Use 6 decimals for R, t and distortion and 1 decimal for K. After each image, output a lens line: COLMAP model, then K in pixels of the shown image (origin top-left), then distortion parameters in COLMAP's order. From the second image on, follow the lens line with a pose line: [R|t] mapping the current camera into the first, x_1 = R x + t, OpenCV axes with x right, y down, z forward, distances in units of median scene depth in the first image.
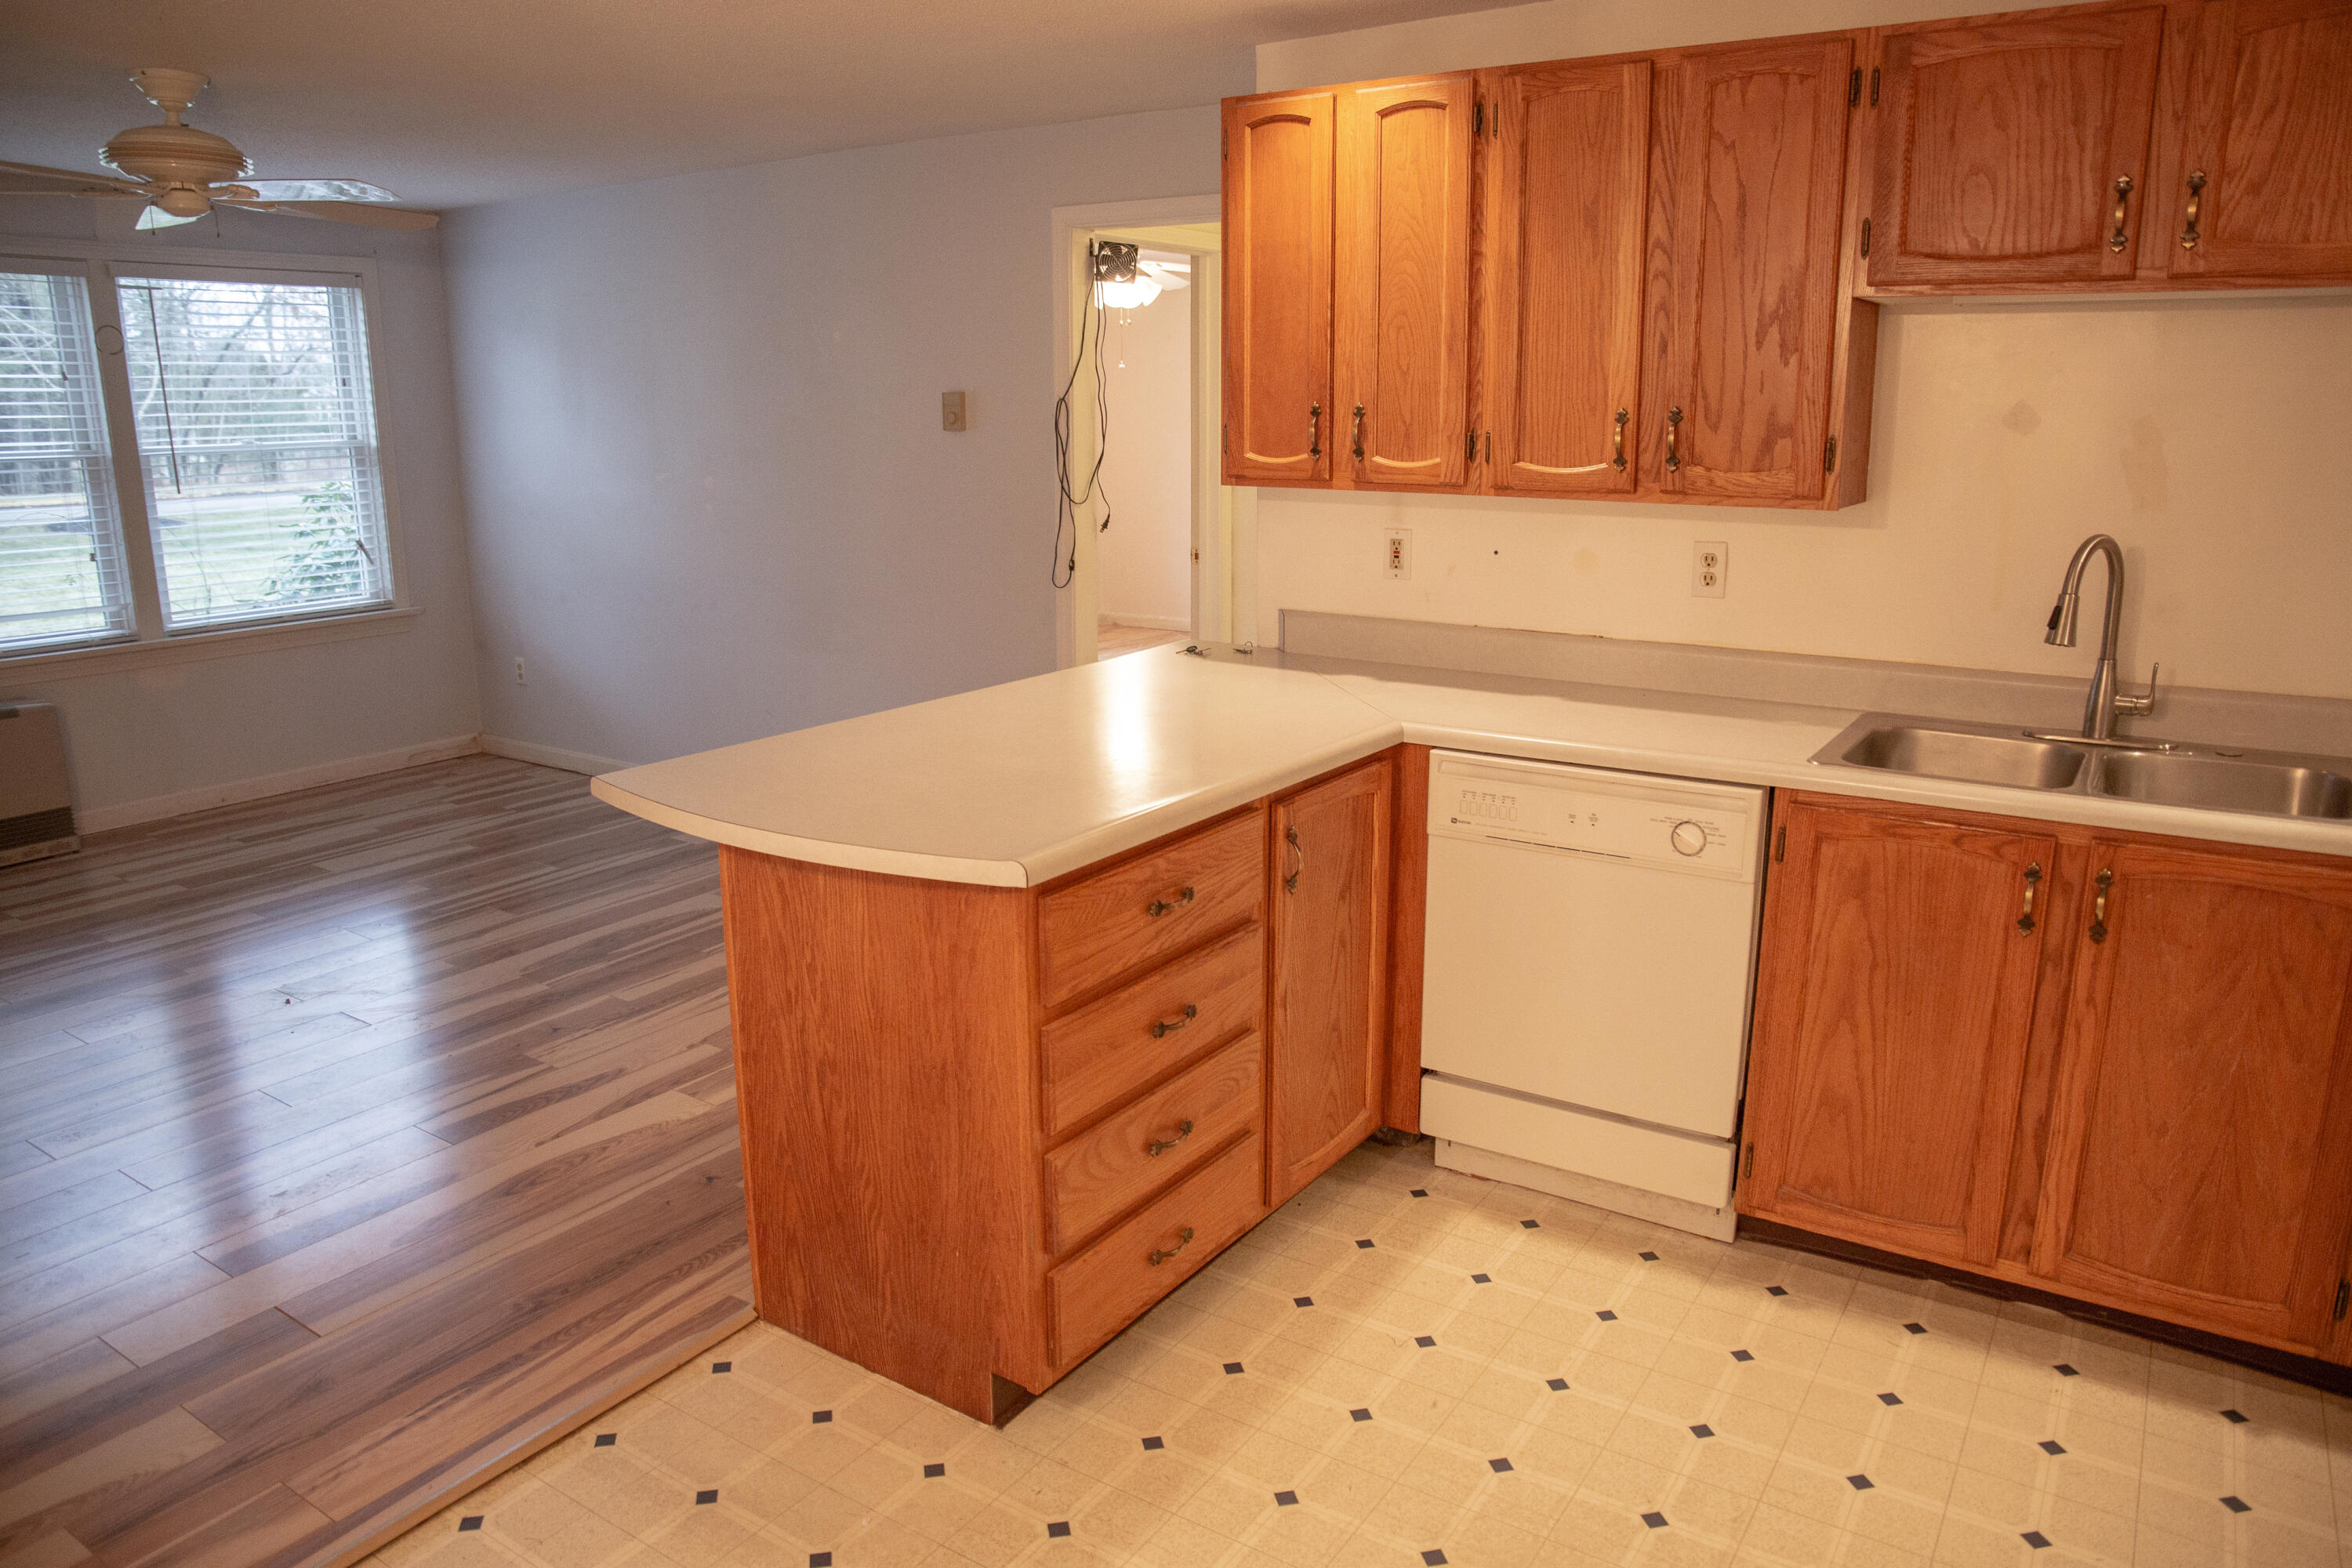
lens RADIAL K [[1591.8, 0, 1186.1], [0, 1591.8, 749.5], [0, 0, 1]] dist [-0.109179, 0.072043]
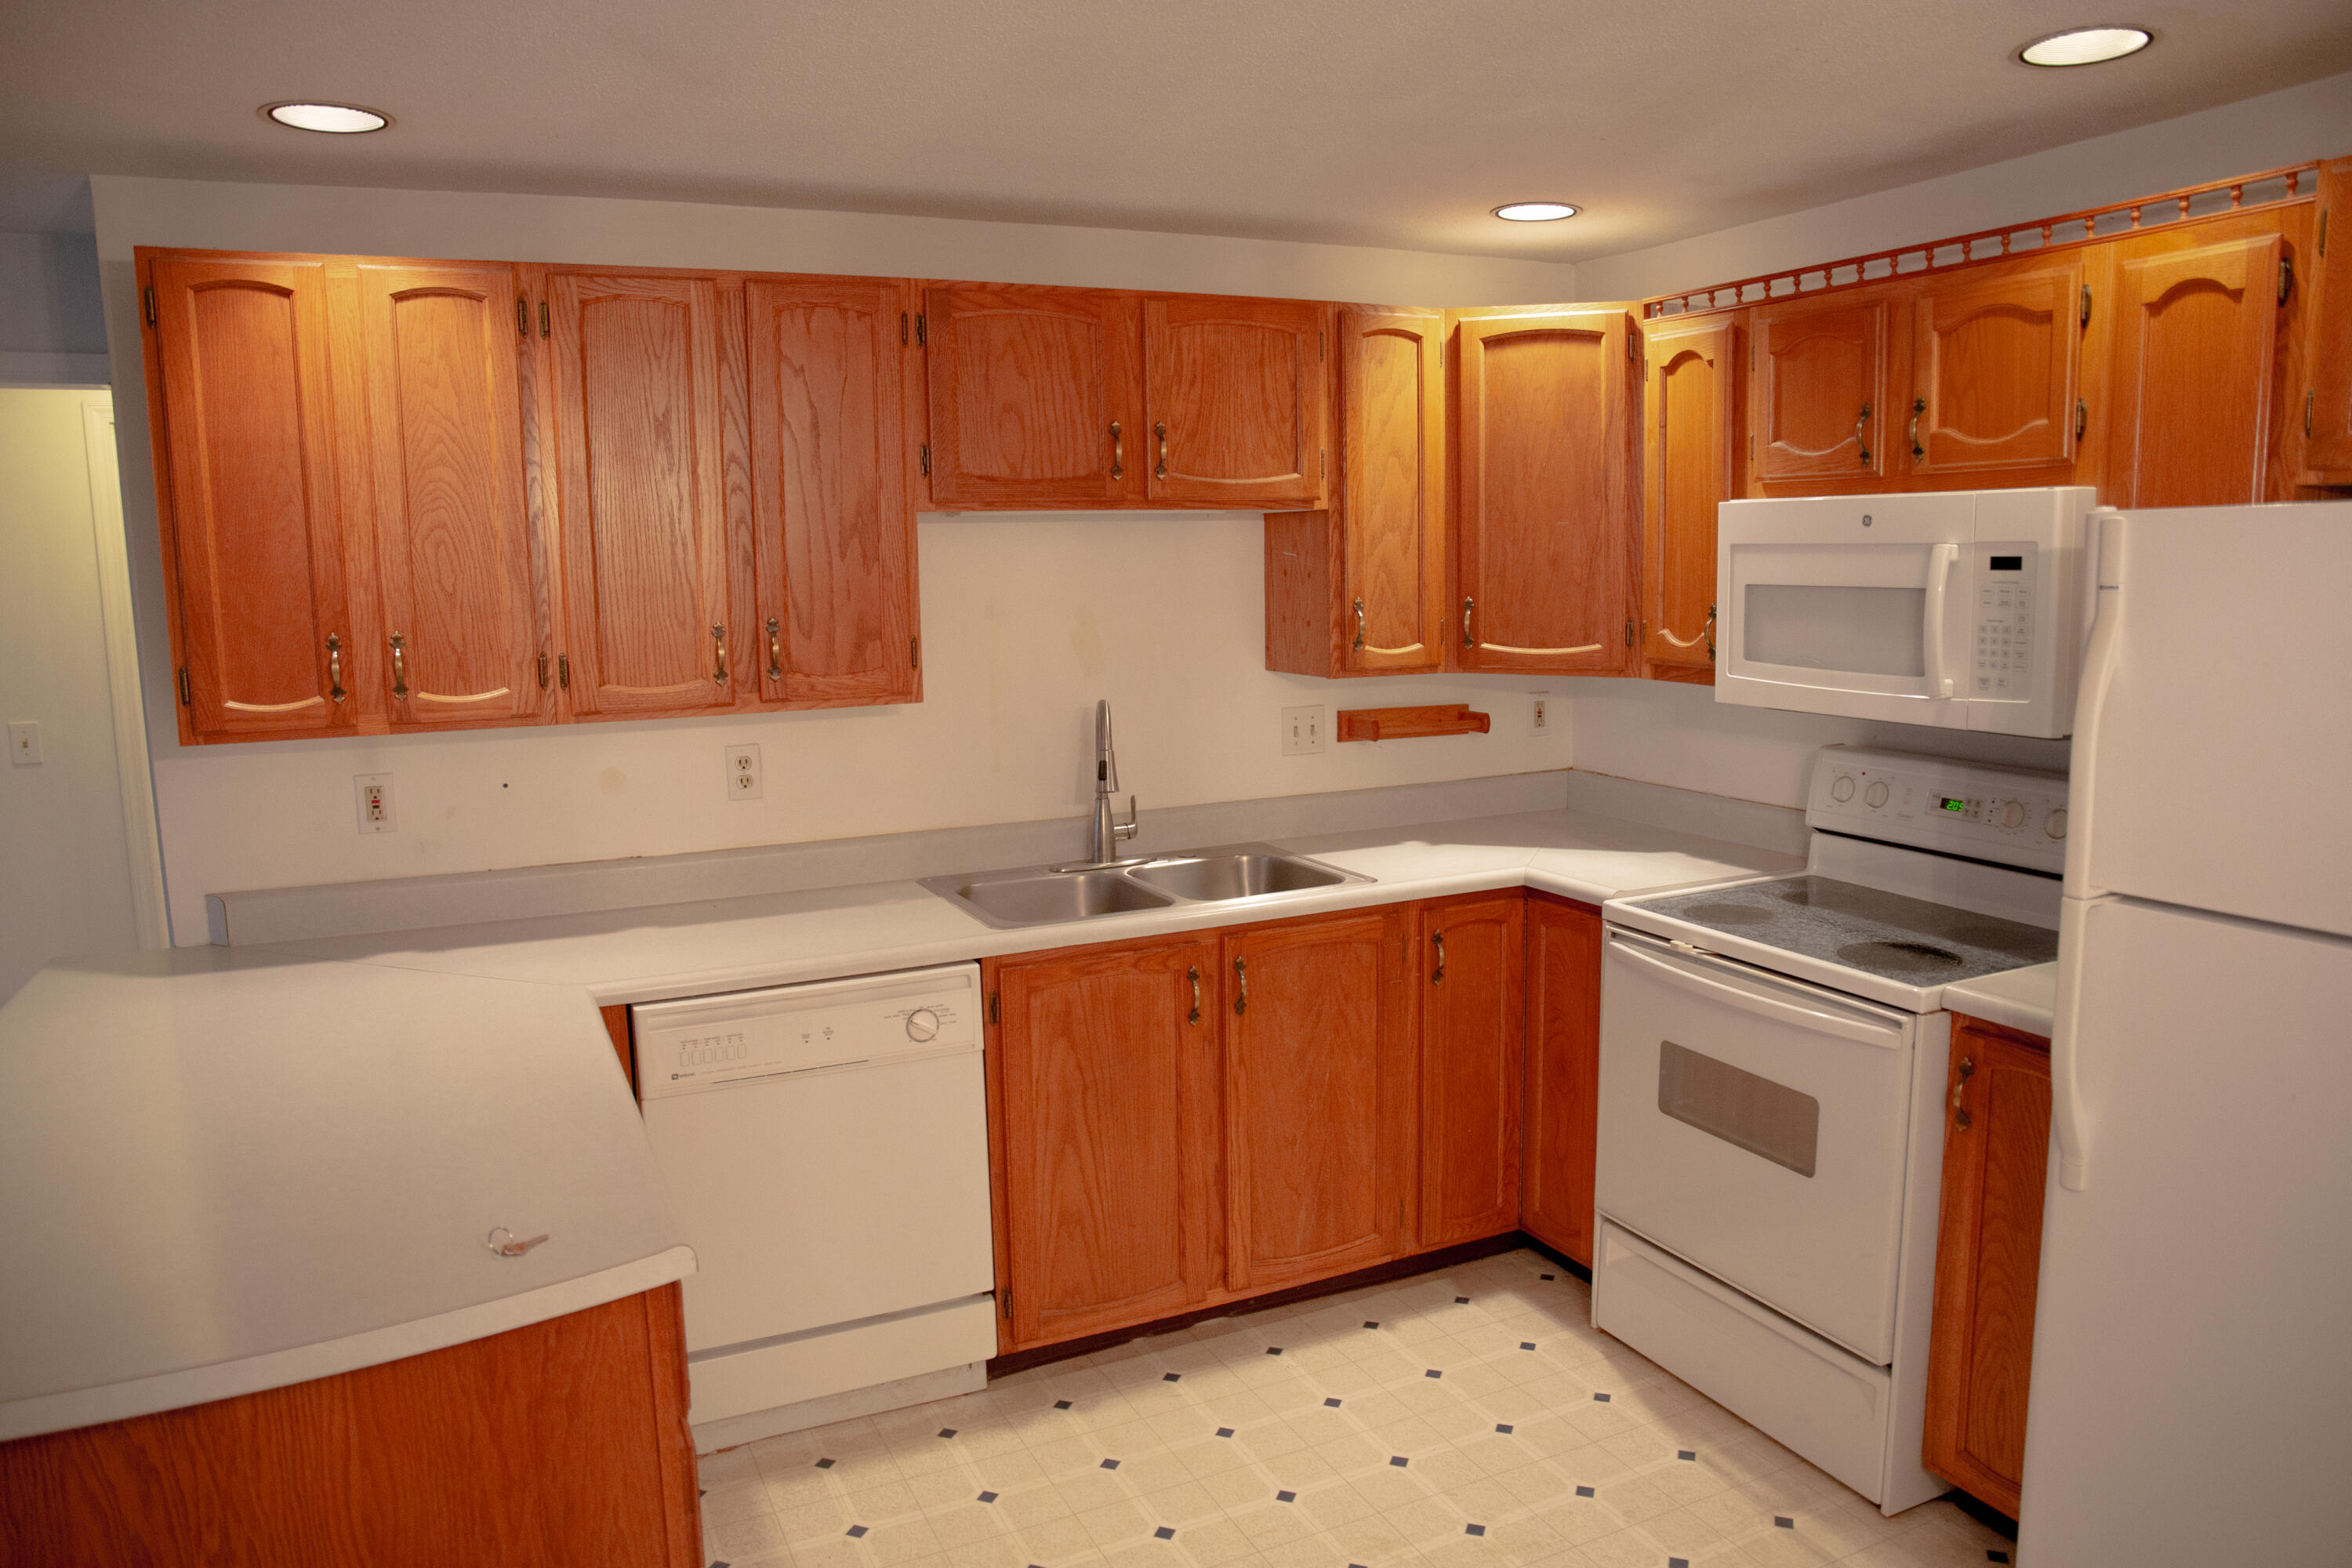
lens RADIAL K [[1591.8, 0, 1160.5], [0, 1591.8, 770.0], [0, 0, 1]] dist [-0.109179, 0.072043]
pose [[0.529754, -0.121104, 0.839461, -0.383072], [0.201193, 0.979447, 0.014333, -0.077329], [-0.823943, 0.161301, 0.543231, 0.227637]]
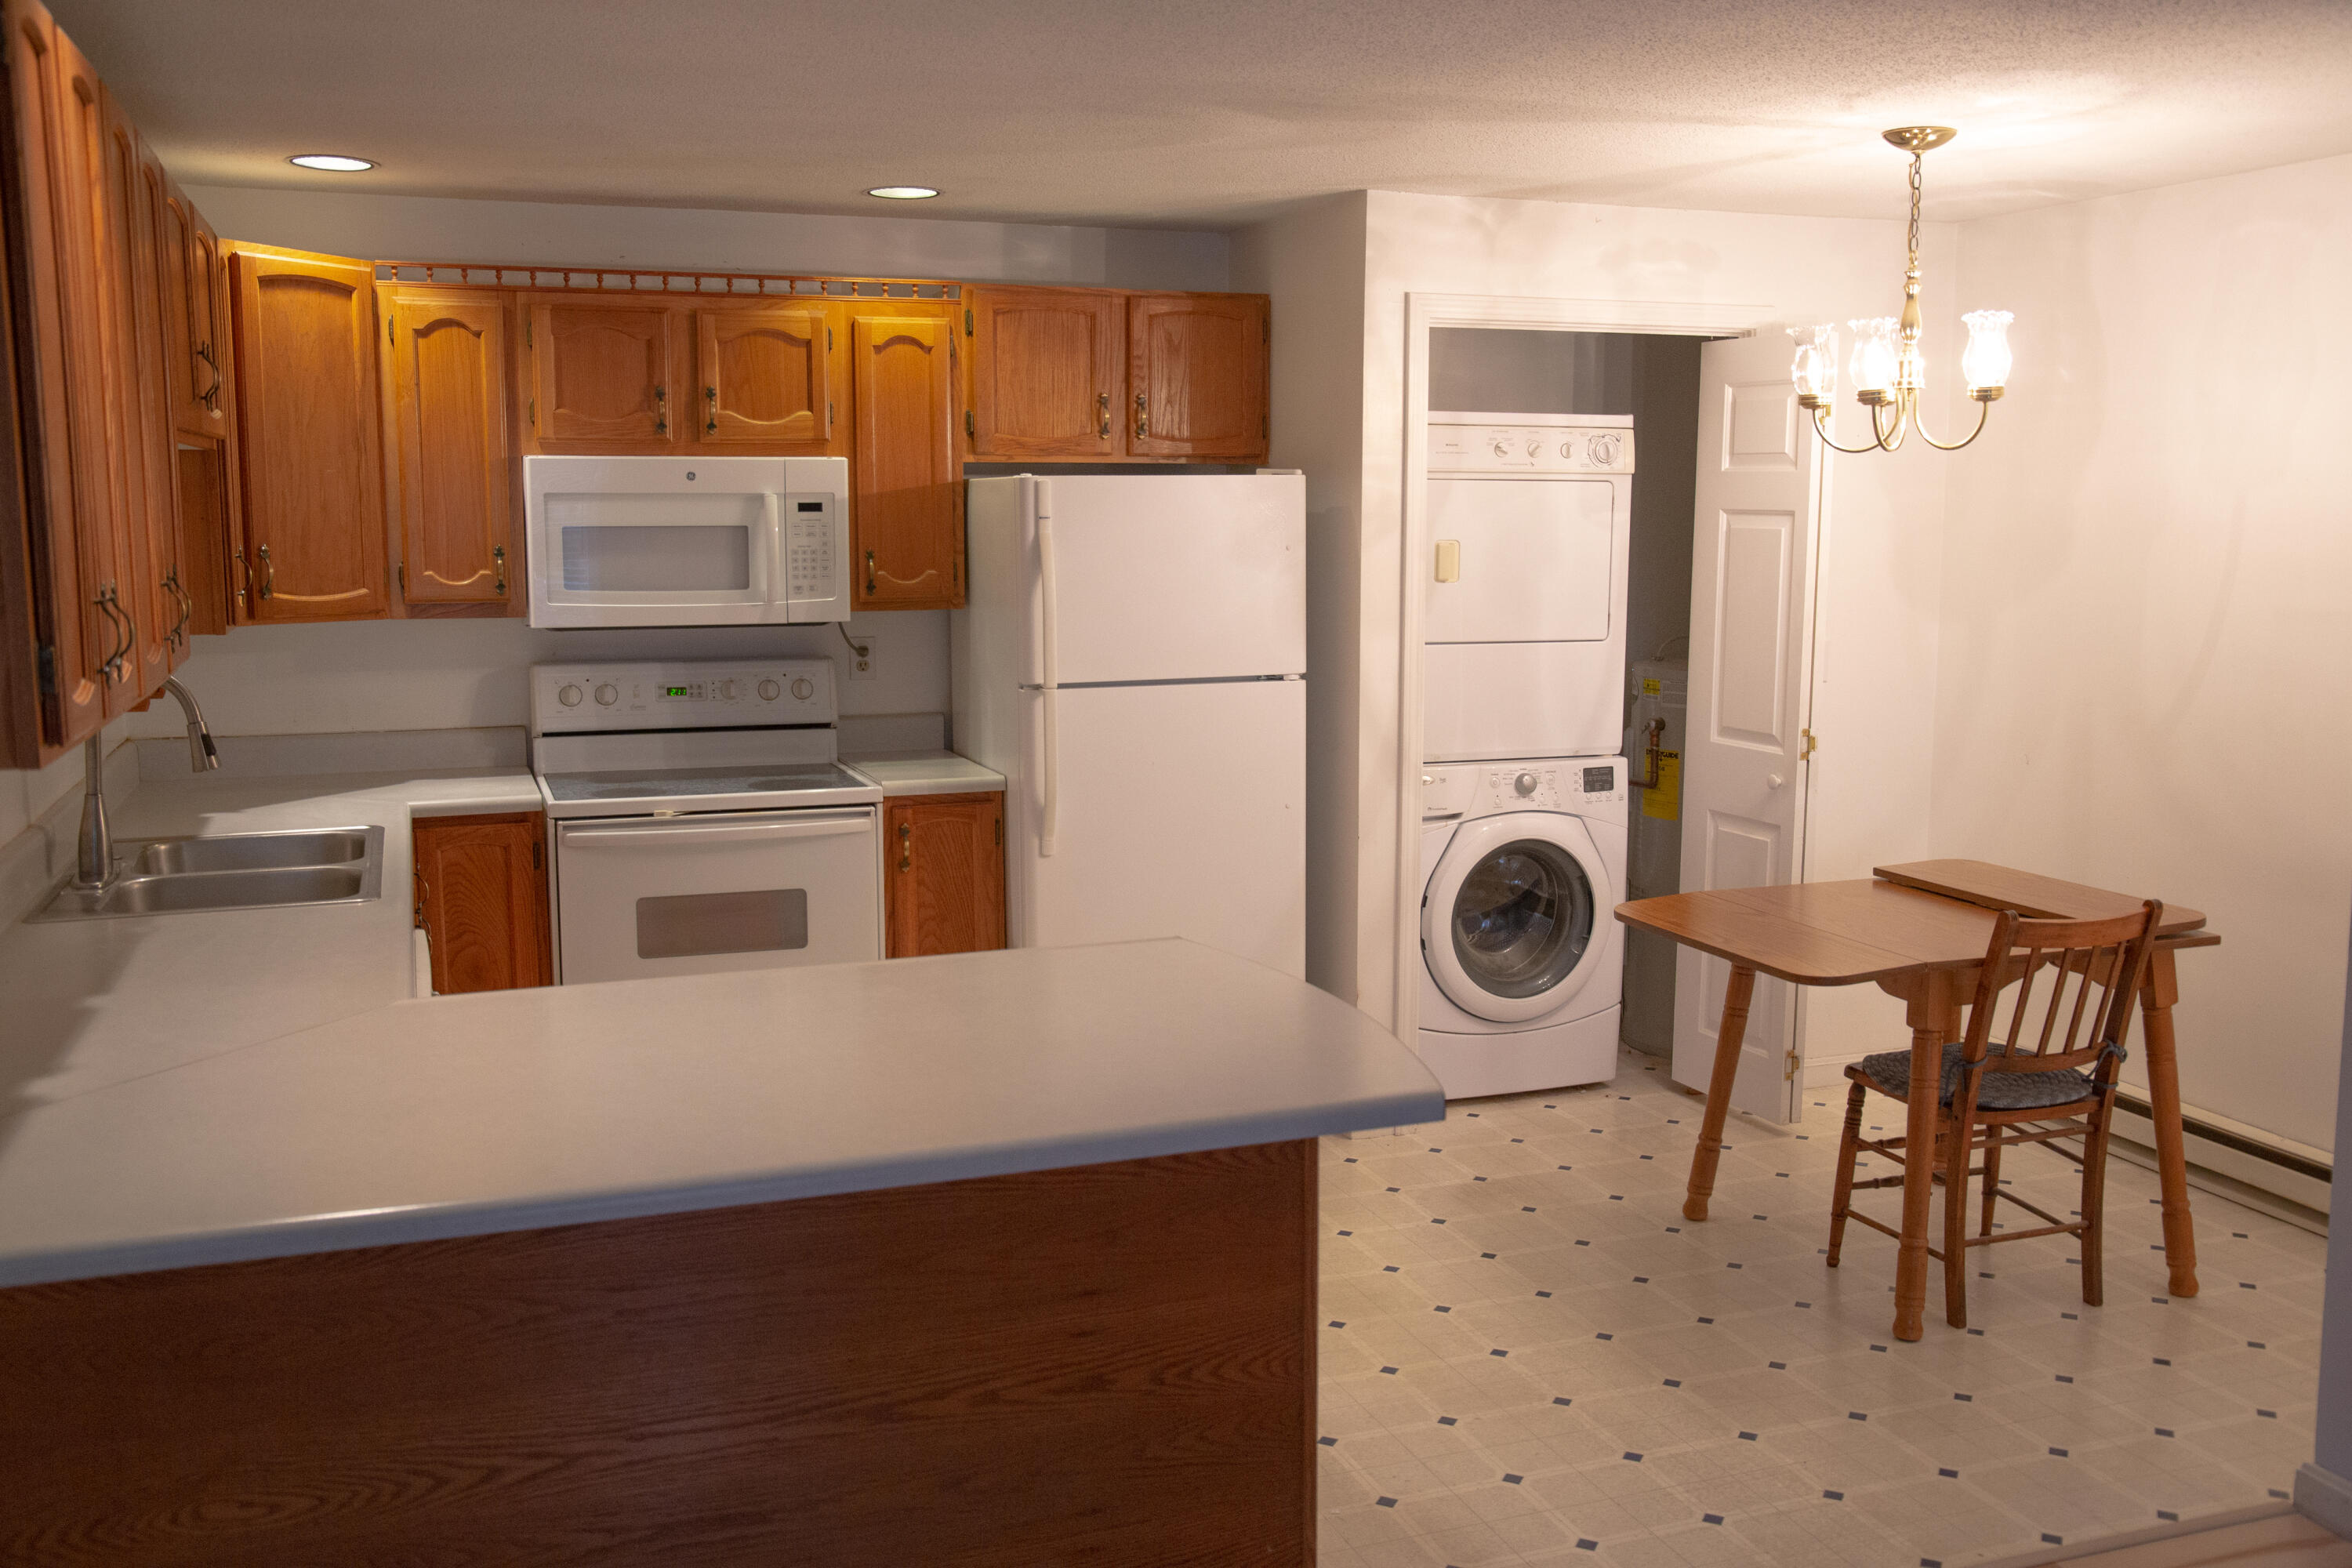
lens RADIAL K [[2113.4, 0, 1175.7], [0, 2113.4, 793.4], [0, 0, 1]] dist [-0.016082, -0.008483]
pose [[-0.794643, -0.079233, 0.601884, -0.680542], [0.135692, 0.943181, 0.303311, -0.325943], [-0.591718, 0.322694, -0.738741, 1.373489]]
